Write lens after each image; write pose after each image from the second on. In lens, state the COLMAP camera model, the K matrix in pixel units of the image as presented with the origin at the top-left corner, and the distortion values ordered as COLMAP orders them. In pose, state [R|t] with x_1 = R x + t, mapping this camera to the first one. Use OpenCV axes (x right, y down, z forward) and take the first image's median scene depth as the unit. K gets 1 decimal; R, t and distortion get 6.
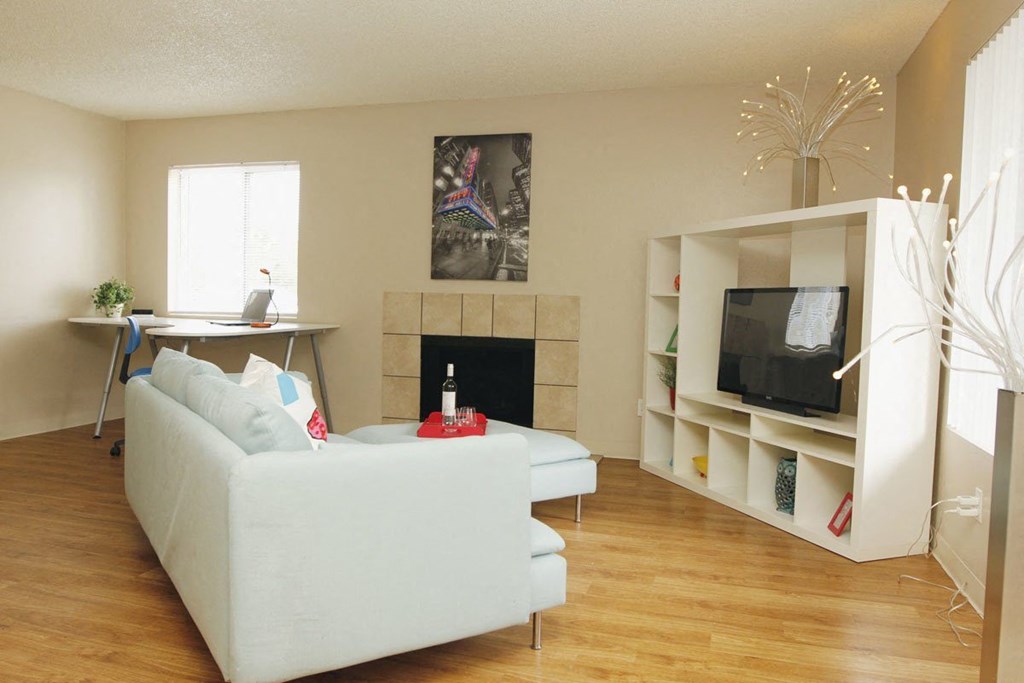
lens RADIAL K [[765.5, 0, 512.0], [0, 765.5, 341.5], [0, 0, 1]] dist [-0.001863, 0.000775]
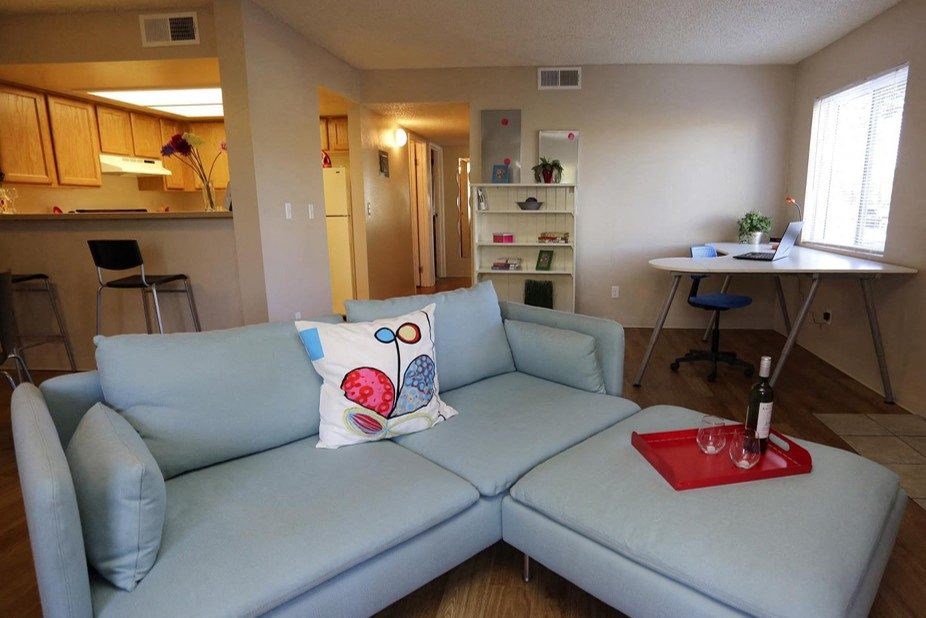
lens RADIAL K [[517.6, 0, 463.0], [0, 517.6, 309.0], [0, 0, 1]] dist [0.000730, 0.000348]
pose [[0.283613, 0.173899, -0.943039, 0.147206], [-0.064079, 0.984658, 0.162303, -0.038442], [0.956795, 0.014398, 0.290405, 0.395021]]
